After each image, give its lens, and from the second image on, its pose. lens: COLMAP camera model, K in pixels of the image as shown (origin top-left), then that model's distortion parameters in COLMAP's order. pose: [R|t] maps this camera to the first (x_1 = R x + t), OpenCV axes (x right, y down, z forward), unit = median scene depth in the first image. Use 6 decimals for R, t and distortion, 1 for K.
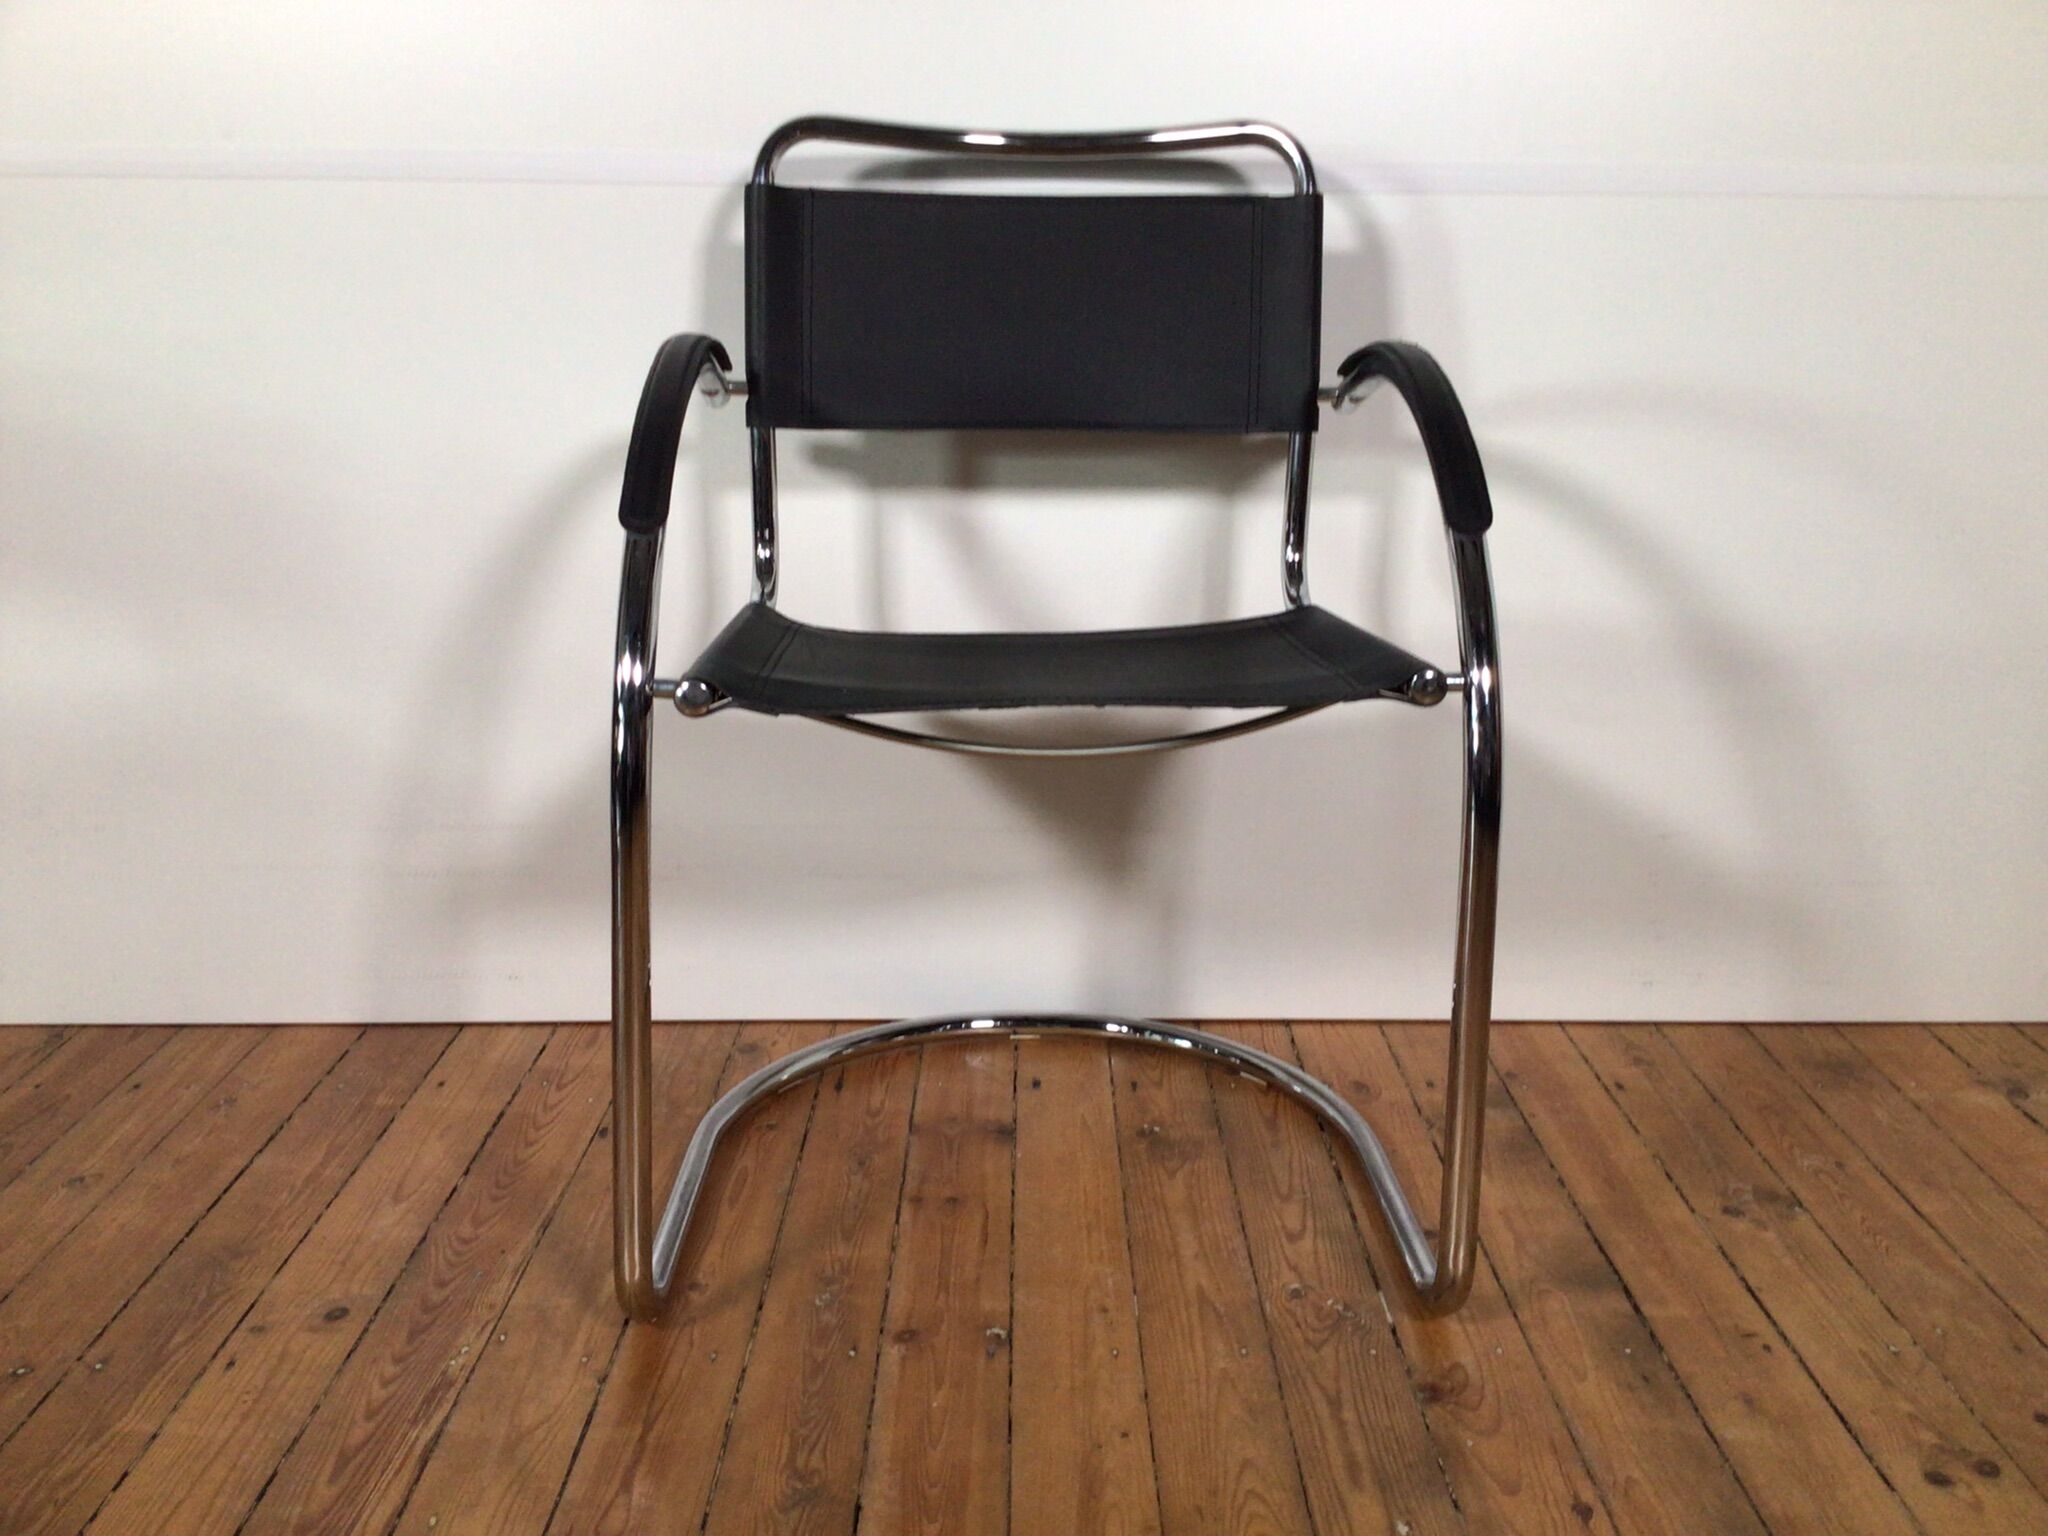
lens RADIAL K [[1869.7, 0, 1015.0], [0, 1869.7, 753.9], [0, 0, 1]] dist [-0.023180, 0.000000]
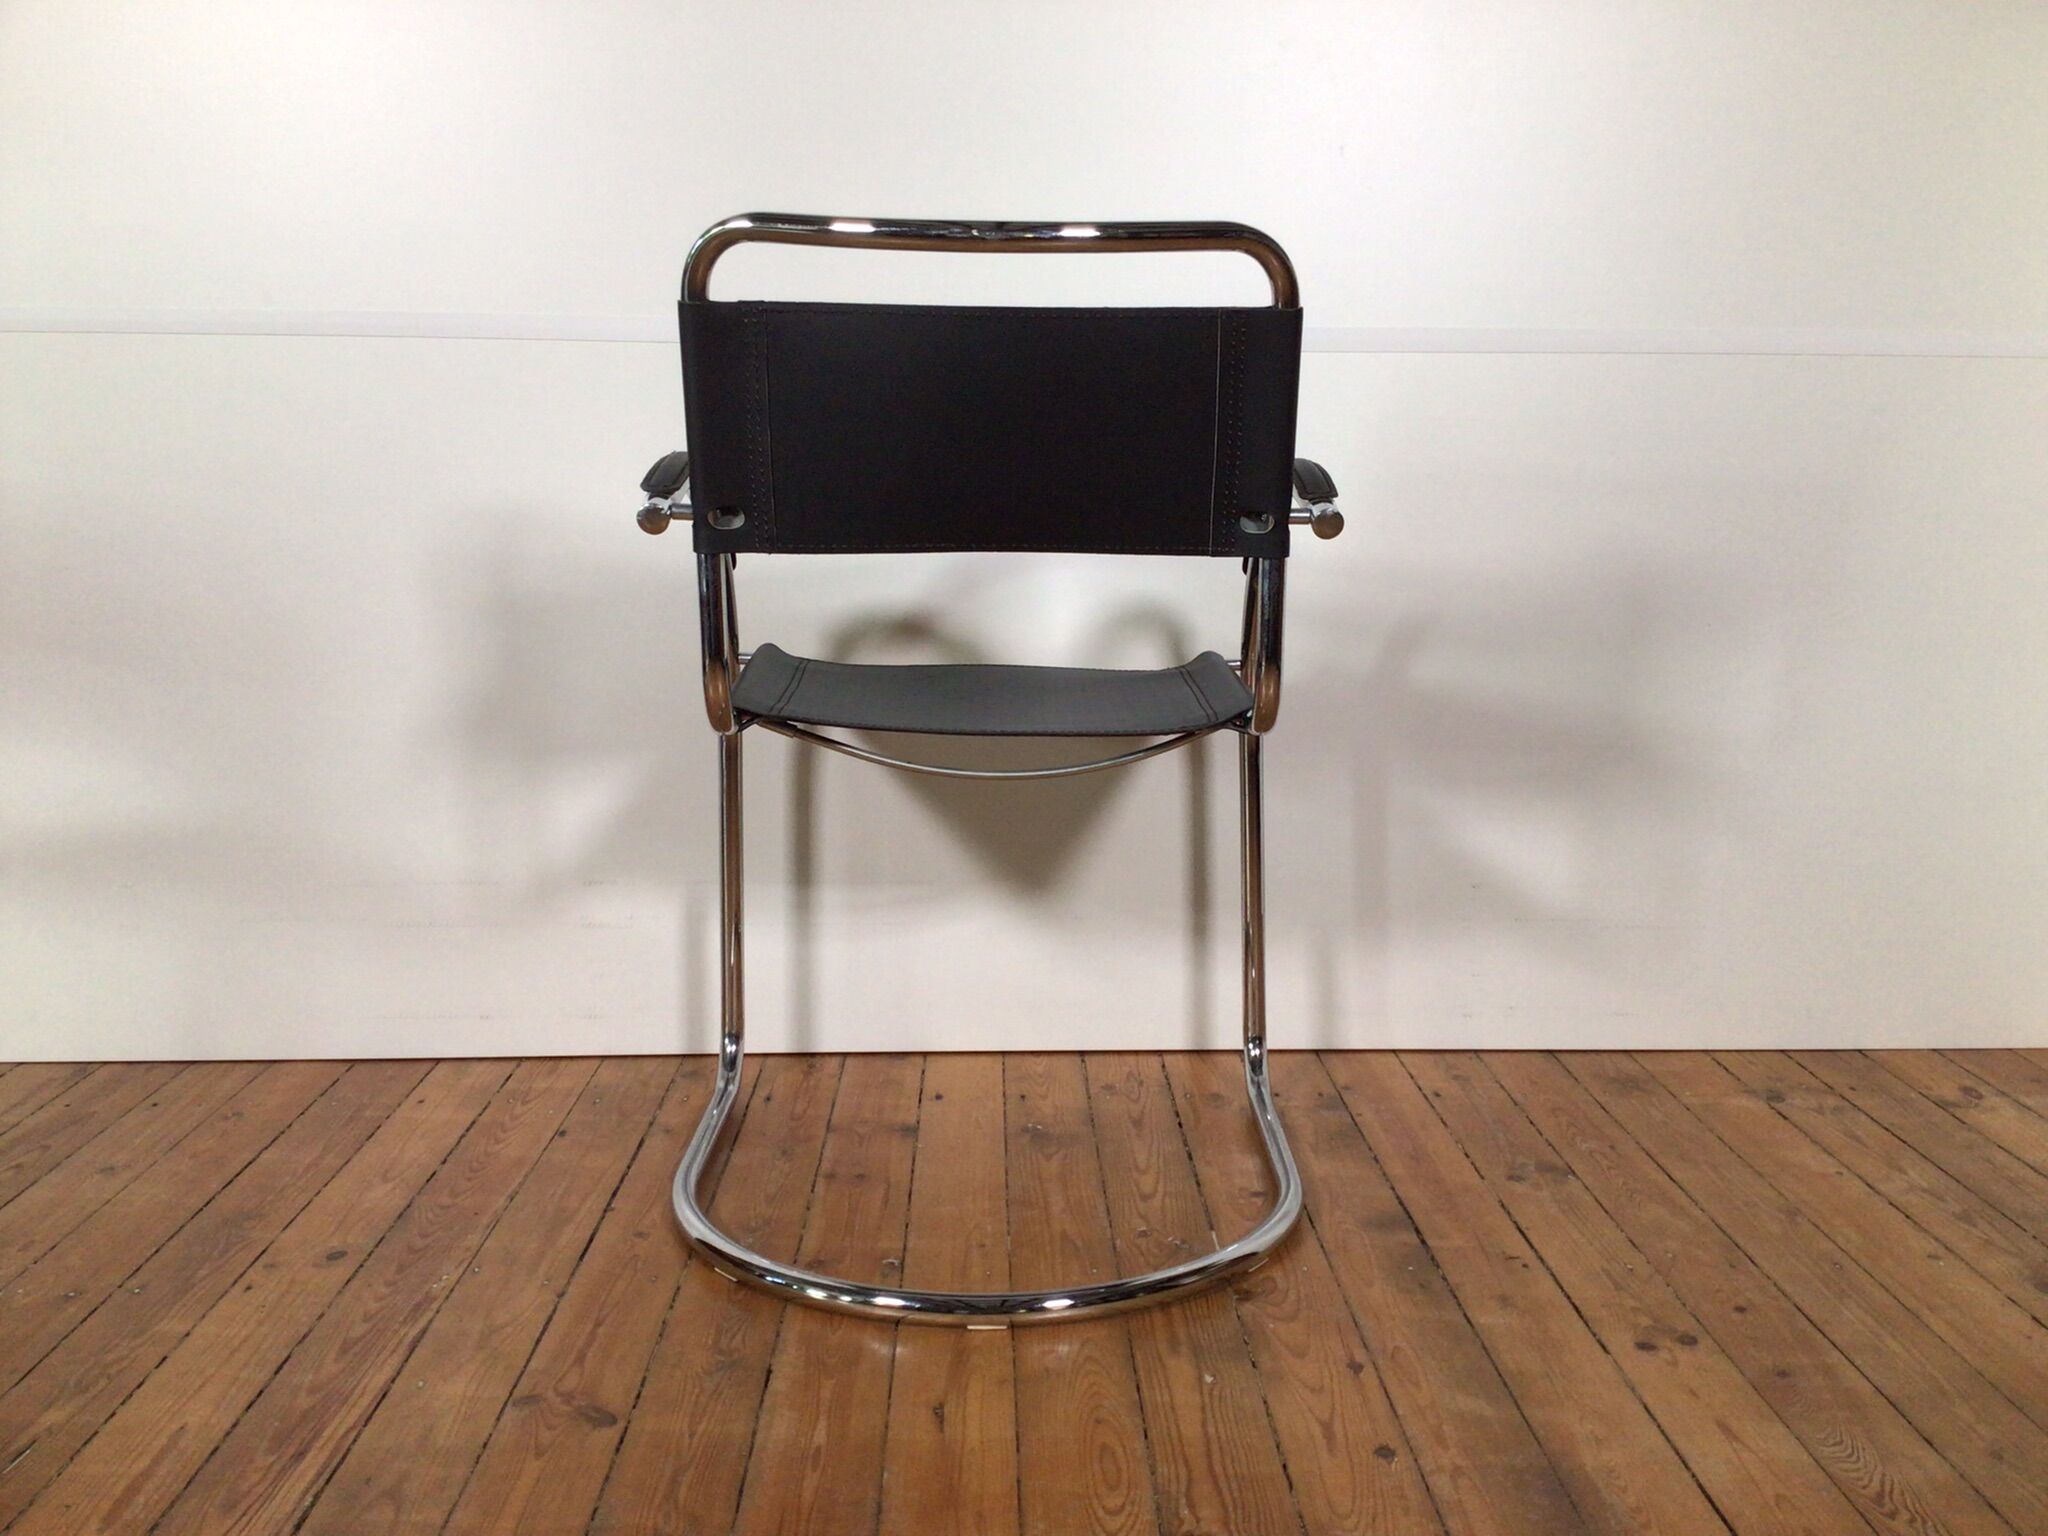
lens RADIAL K [[1869.7, 0, 1034.0], [0, 1869.7, 757.2], [0, 0, 1]] dist [-0.023180, 0.000000]
pose [[0.999476, -0.003561, 0.032181, 0.045473], [0.006740, 0.995042, -0.099222, 0.107696], [-0.031668, 0.099387, 0.994545, -0.235782]]
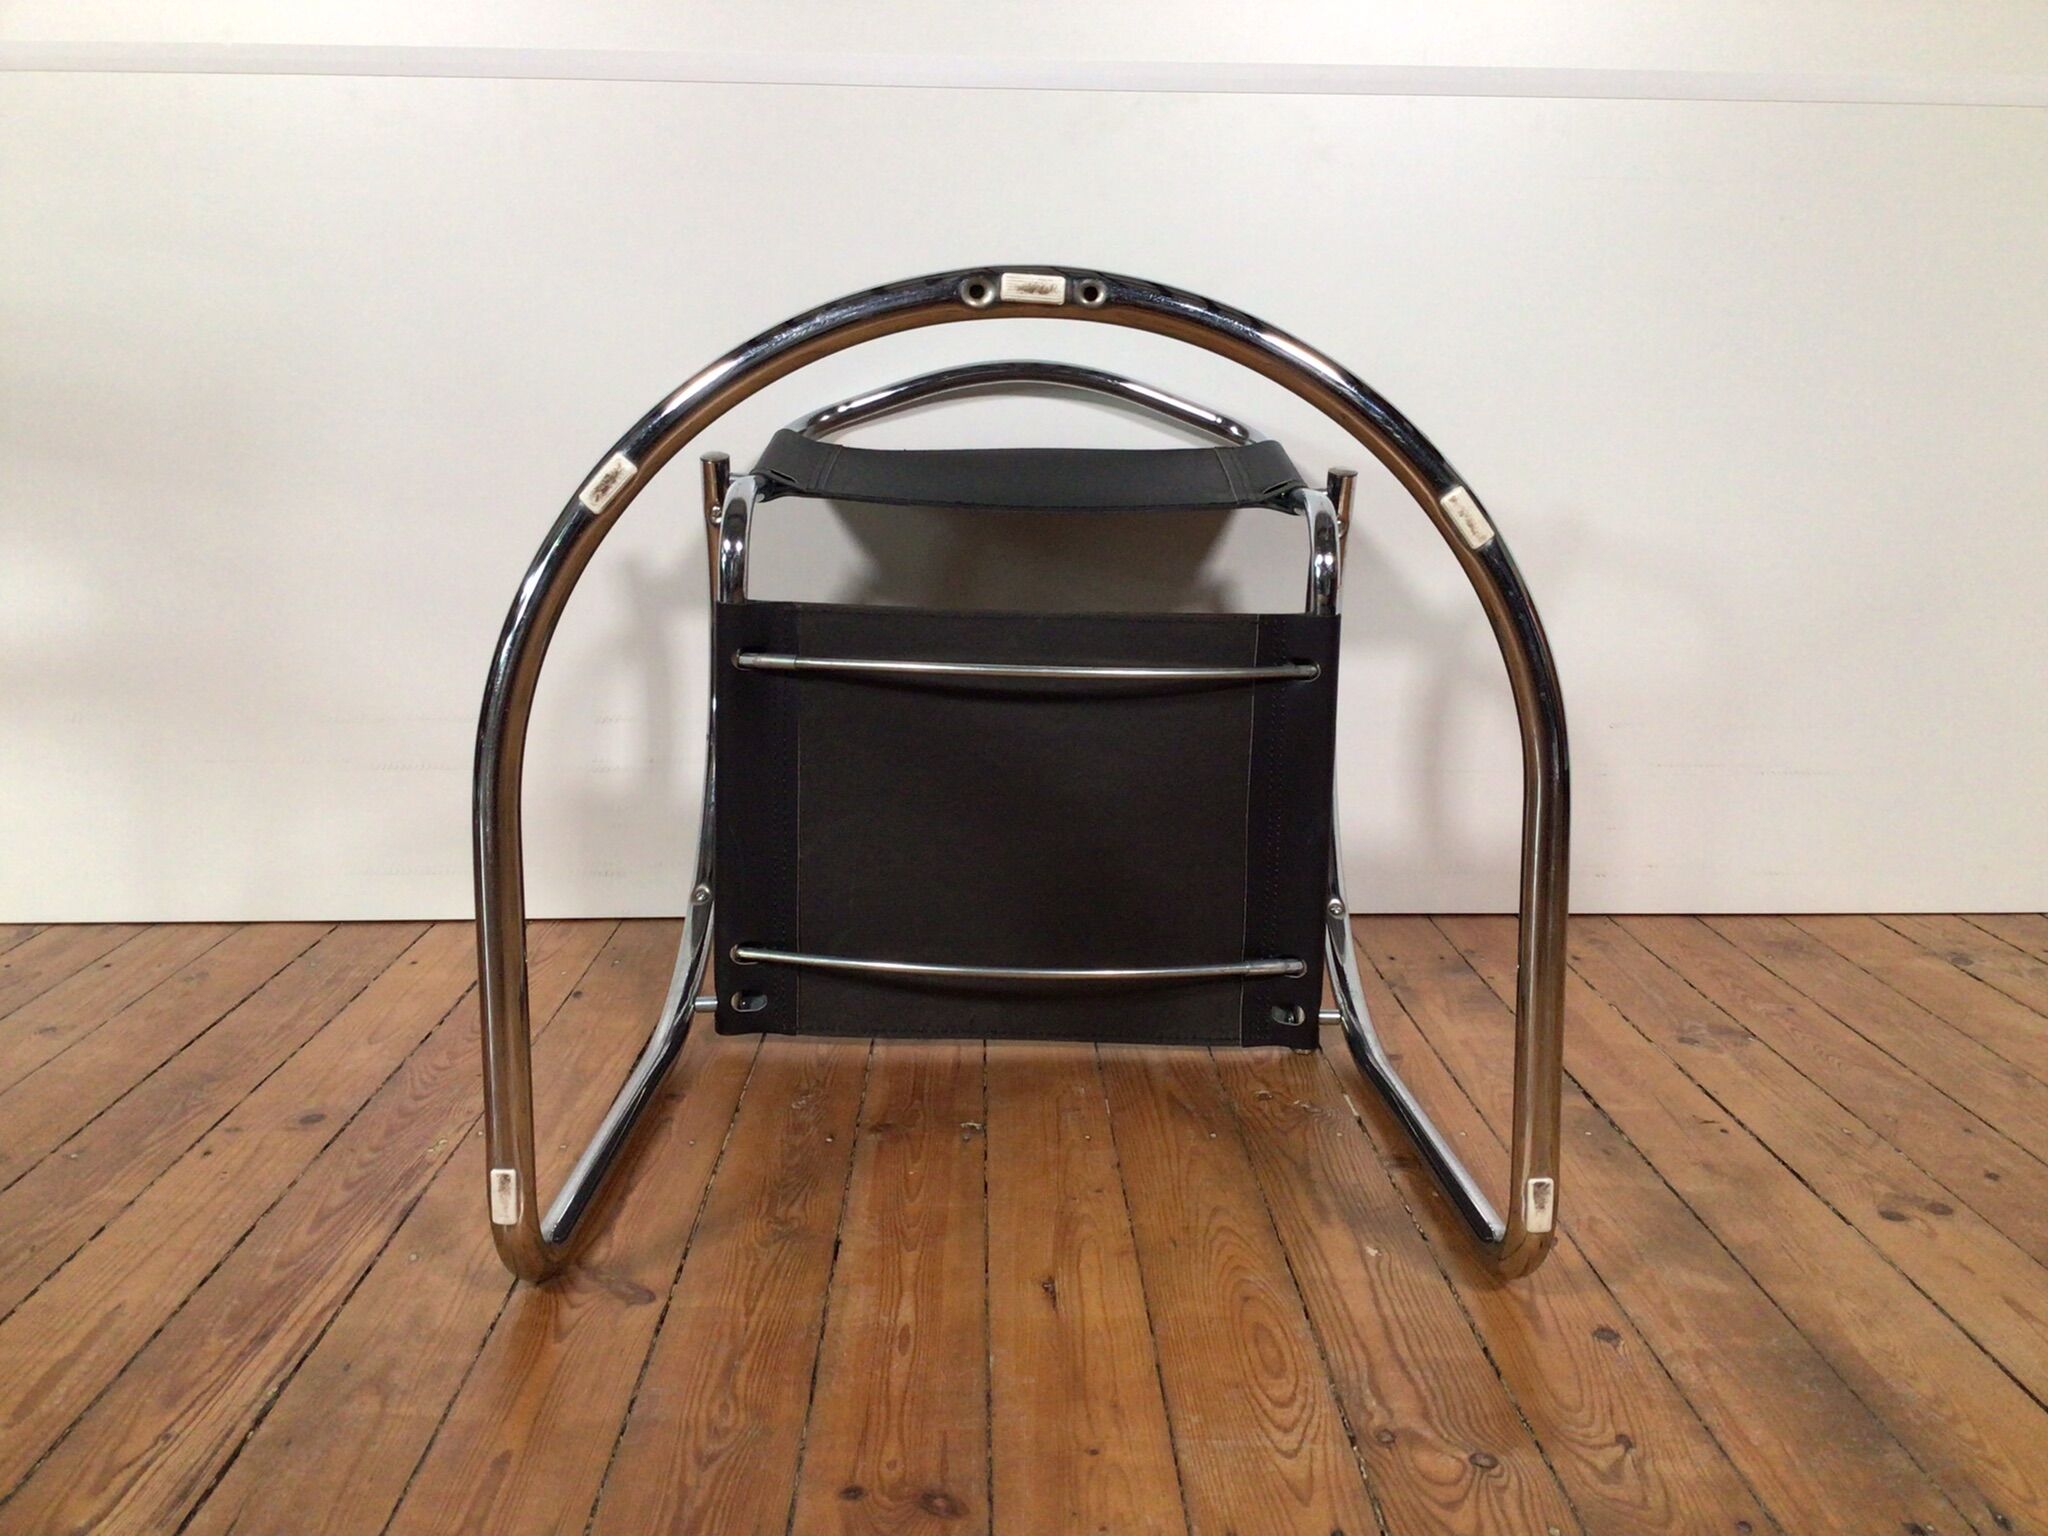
lens RADIAL K [[1869.7, 0, 1024.0], [0, 1869.7, 806.3], [0, 0, 1]] dist [-0.023180, 0.000000]
pose [[0.999598, -0.005848, 0.027734, -0.008411], [0.007205, 0.998768, -0.049103, 0.189553], [-0.027413, 0.049283, 0.998409, -0.022753]]
